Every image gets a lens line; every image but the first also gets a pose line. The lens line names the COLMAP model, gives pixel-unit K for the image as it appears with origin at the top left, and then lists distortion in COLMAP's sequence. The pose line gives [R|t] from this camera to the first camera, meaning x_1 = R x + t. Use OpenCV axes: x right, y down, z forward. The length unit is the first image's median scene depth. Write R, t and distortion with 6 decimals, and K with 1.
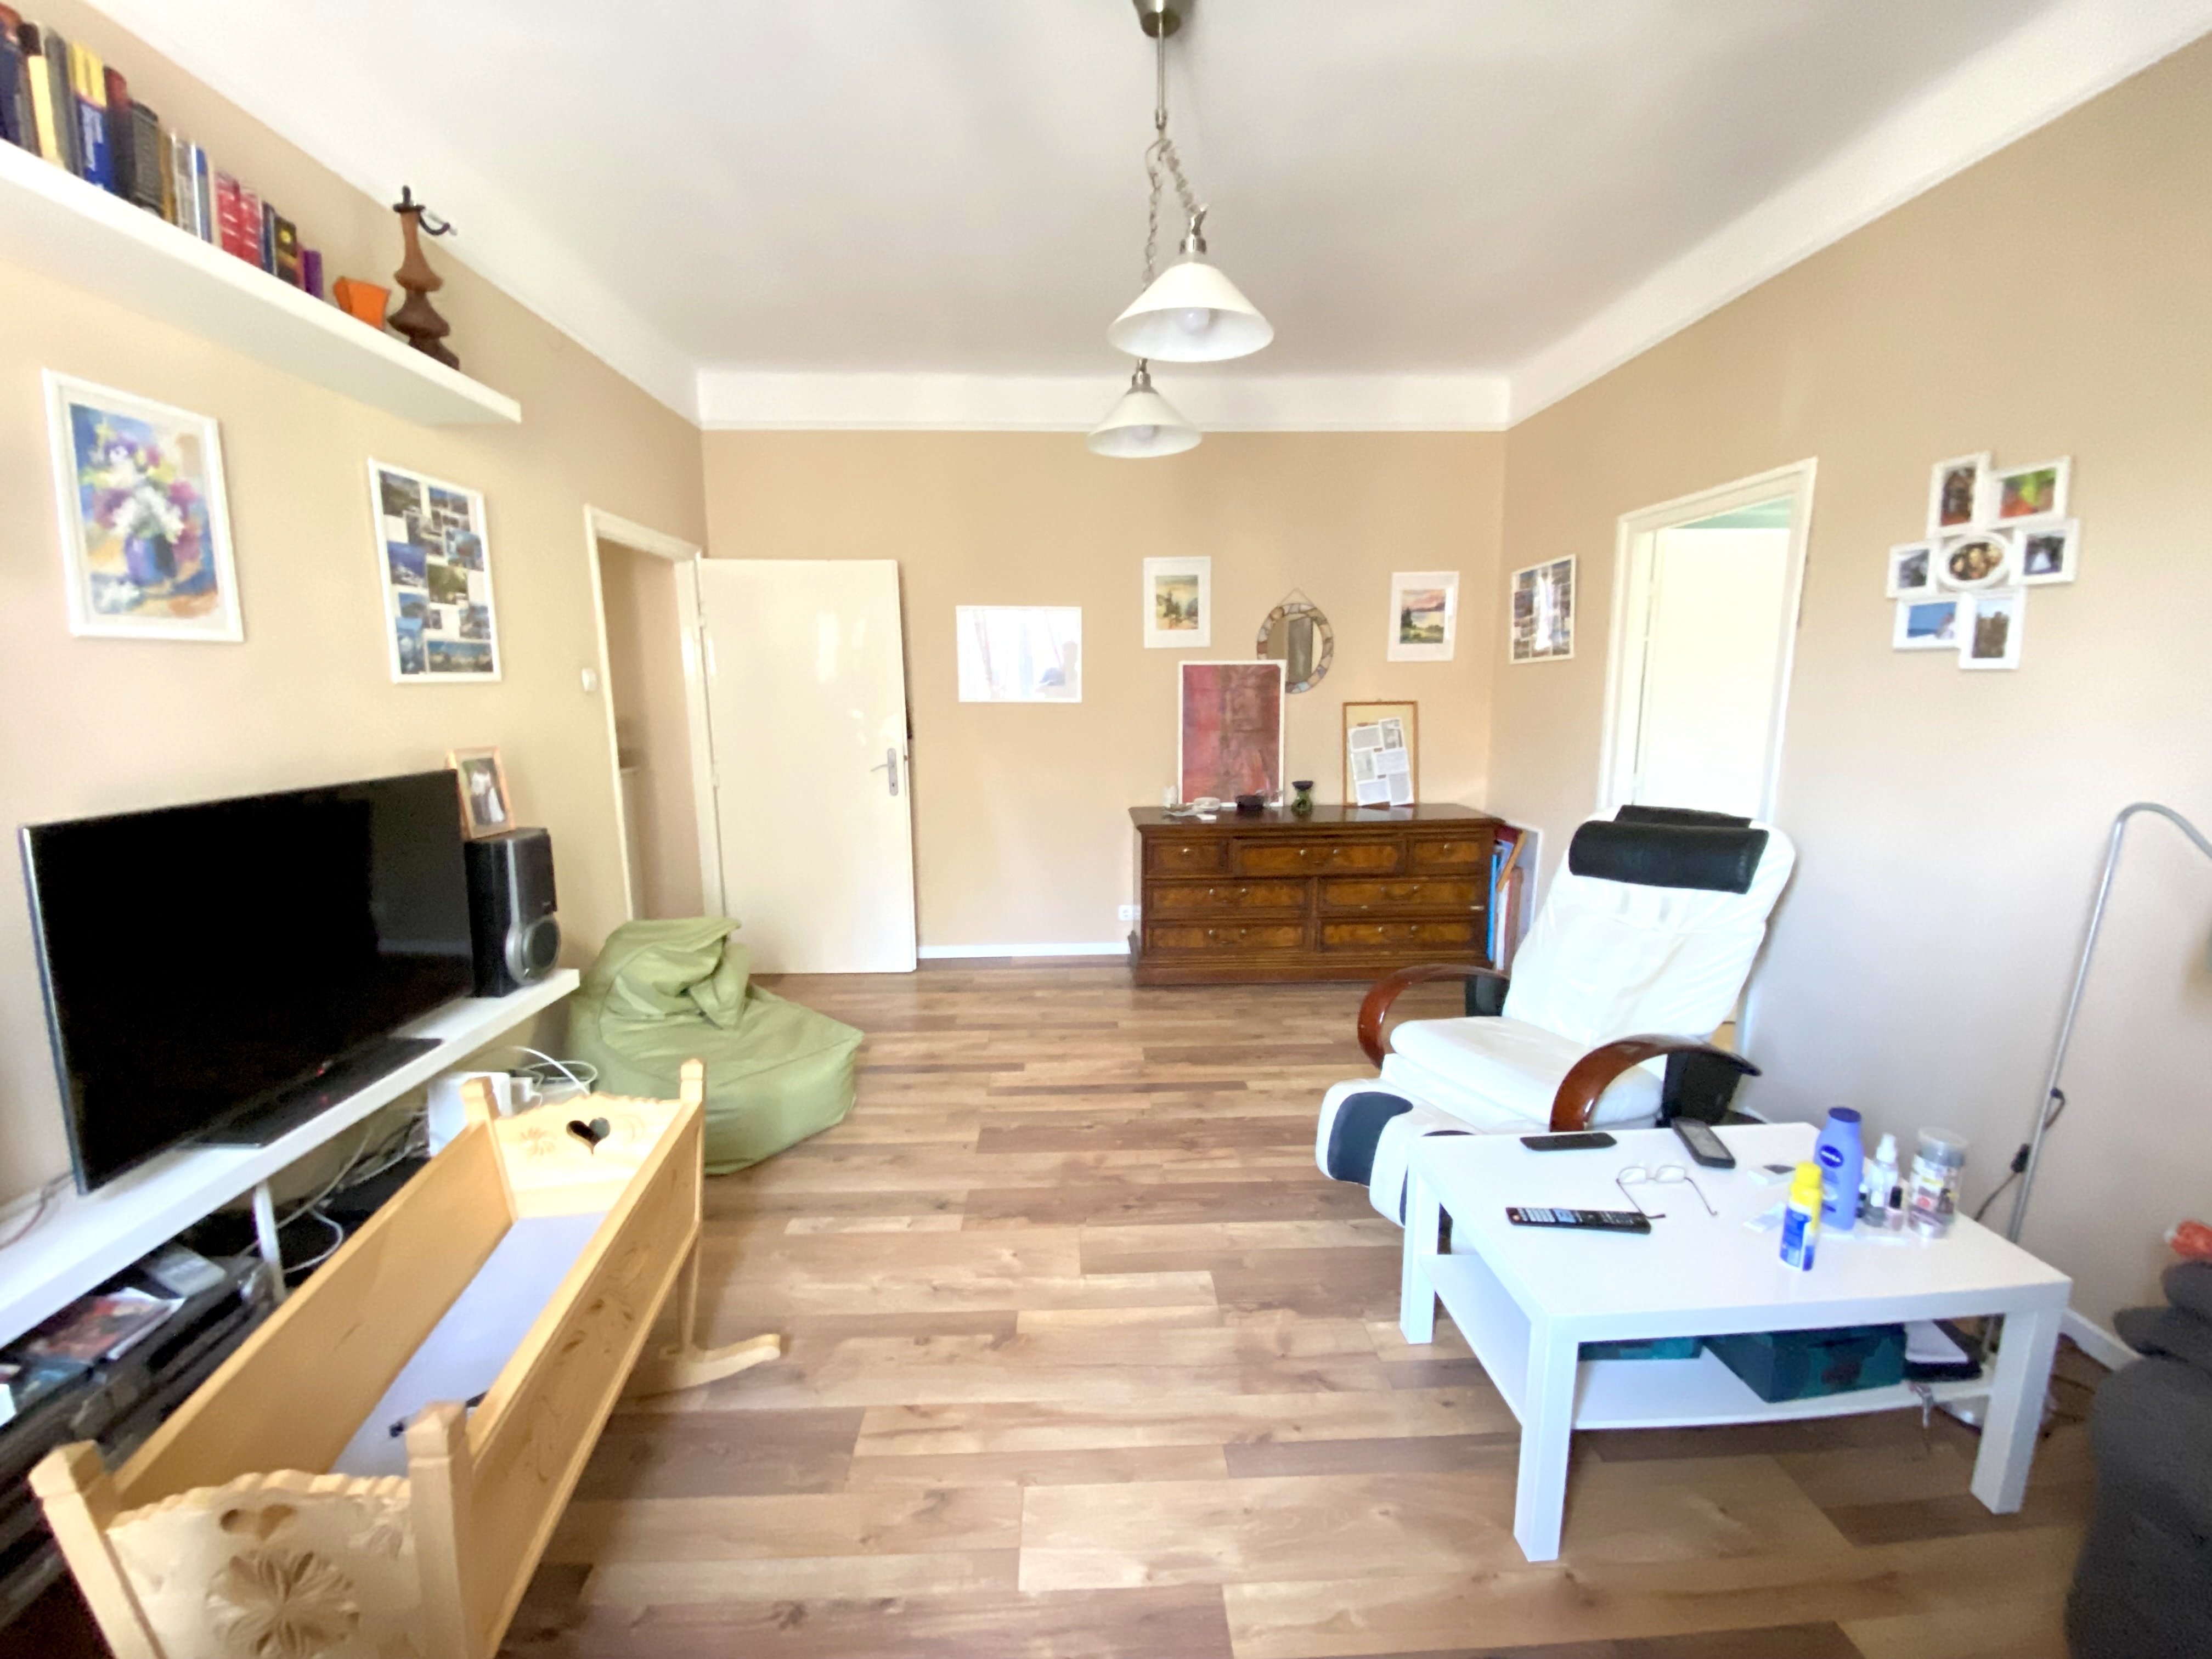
lens RADIAL K [[886.7, 0, 1101.4], [0, 886.7, 821.0], [0, 0, 1]] dist [0.025457, -0.025780]
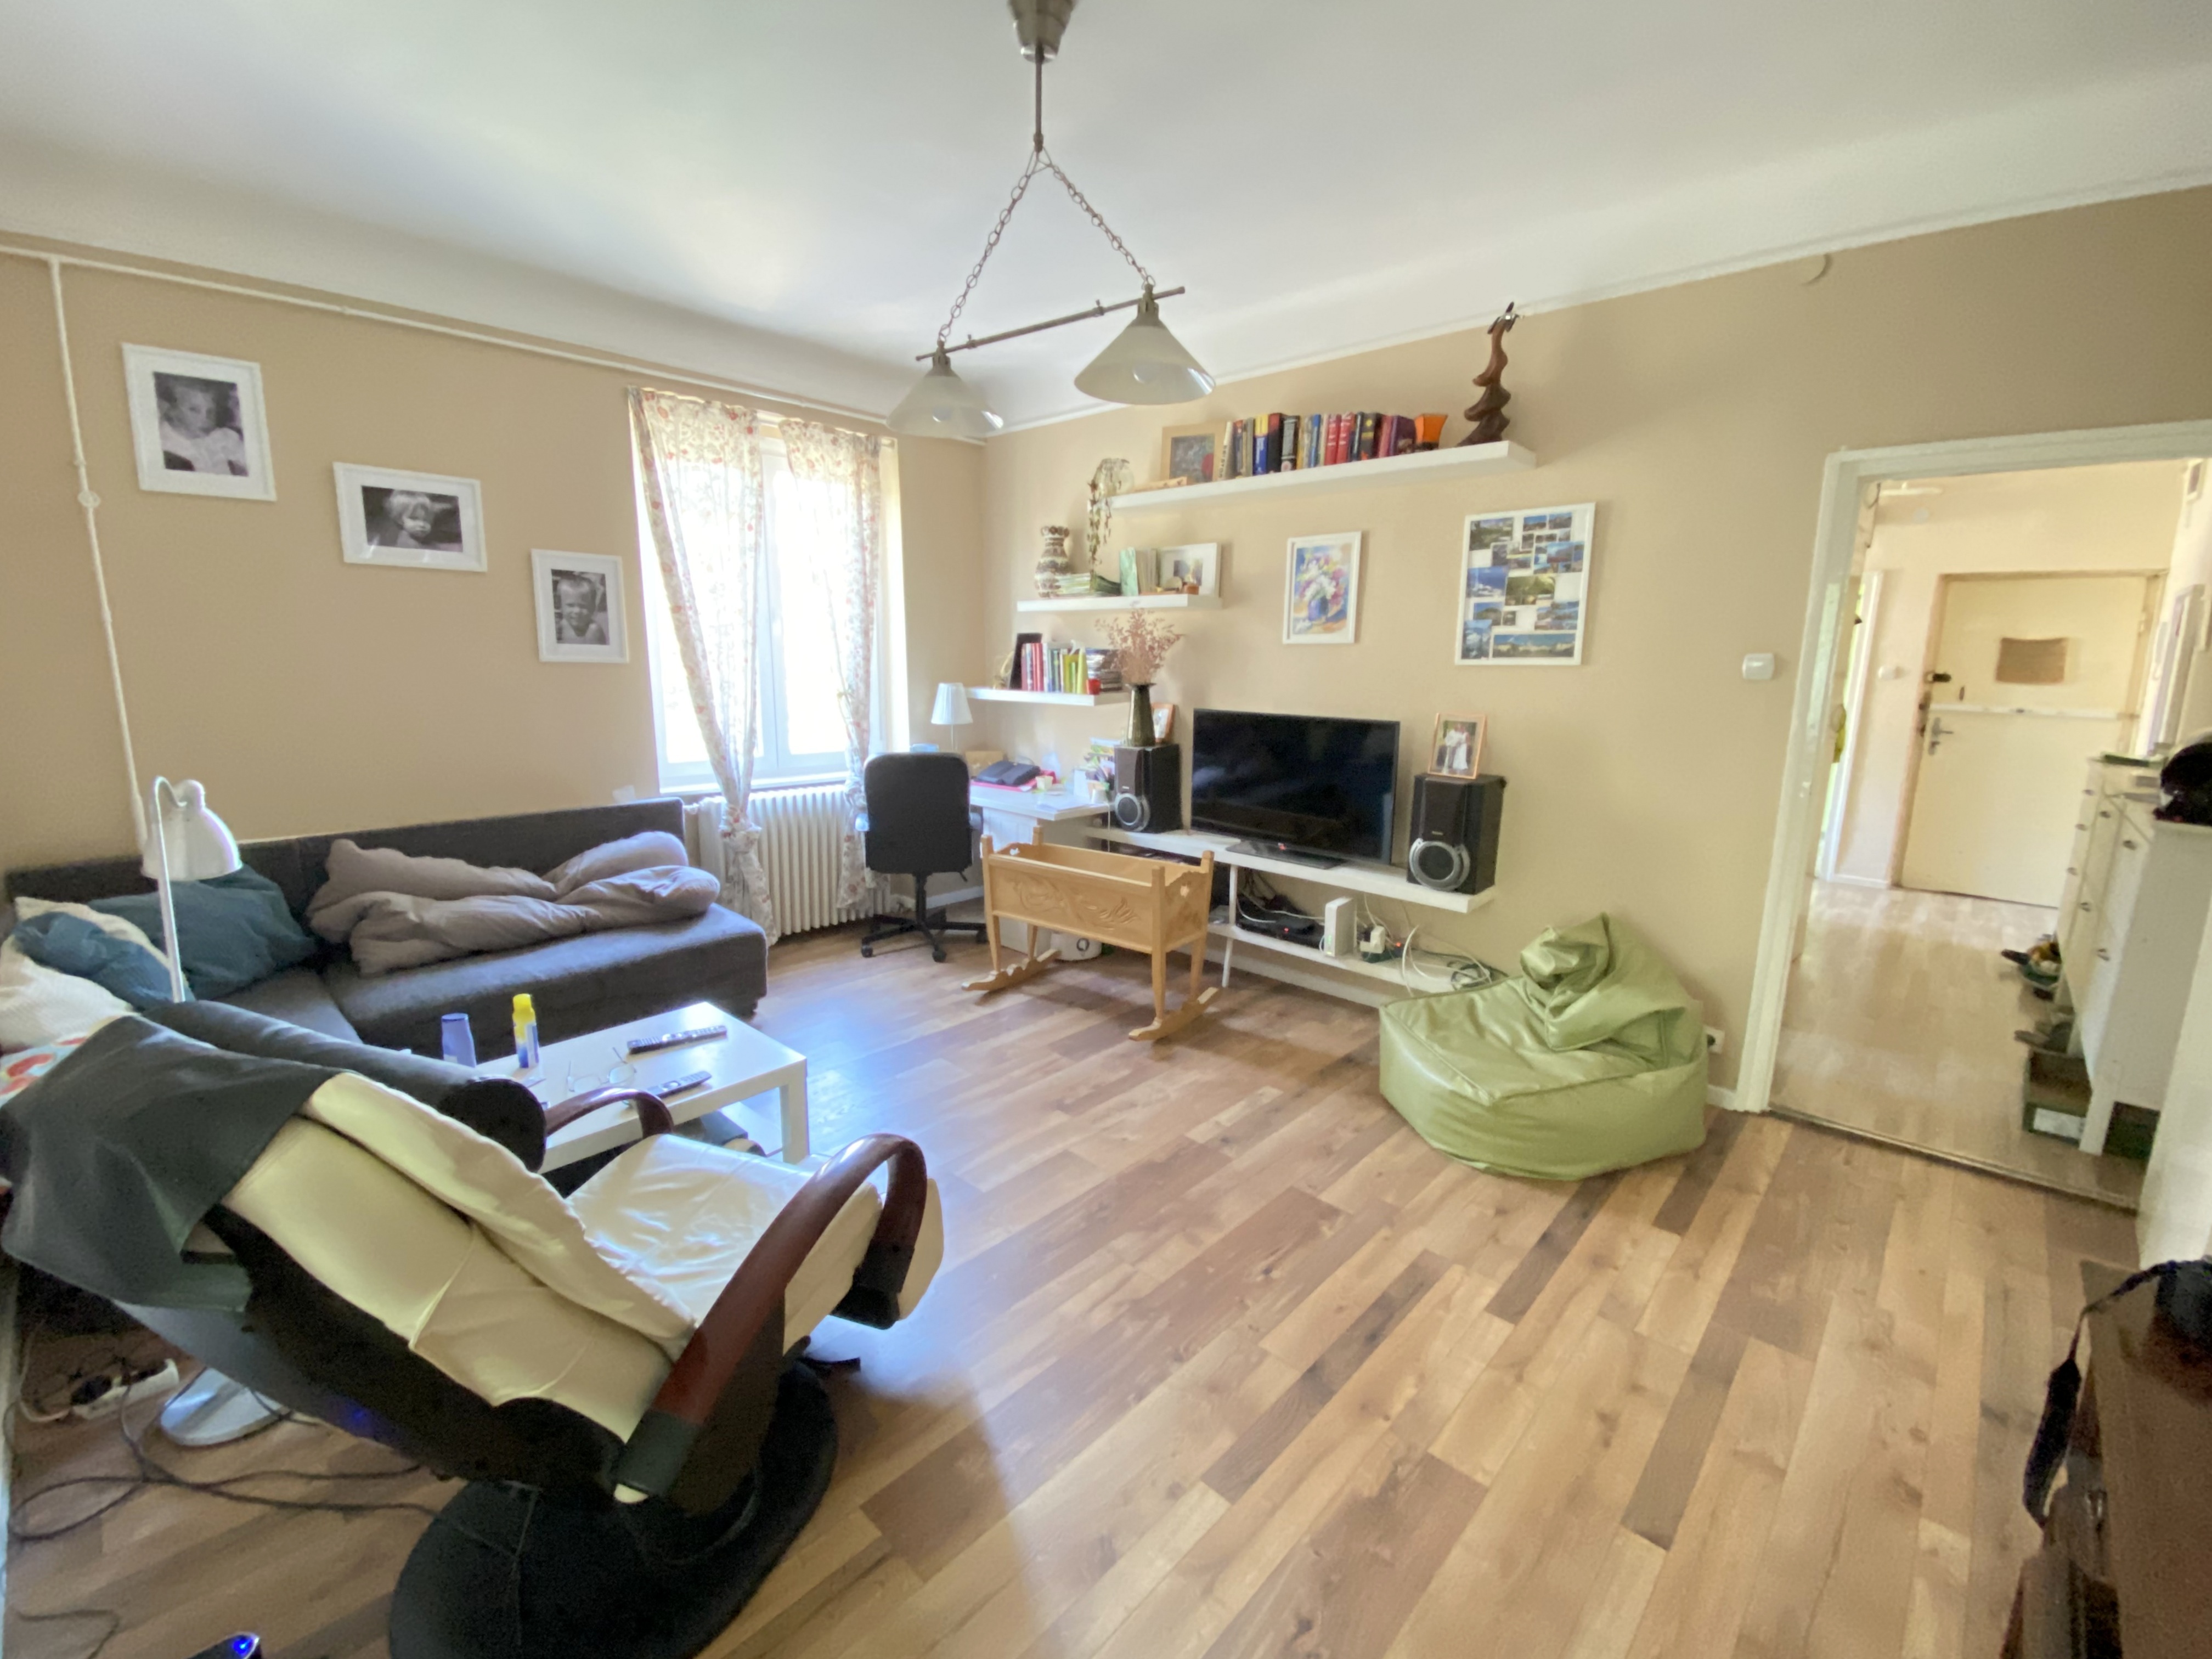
lens RADIAL K [[924.7, 0, 1103.0], [0, 924.7, 826.3], [0, 0, 1]] dist [0.000740, -0.012358]
pose [[-0.720688, 0.124222, -0.682039, 0.688192], [-0.110030, 0.950849, 0.289446, -0.264448], [0.684472, 0.283645, -0.671598, 1.610317]]
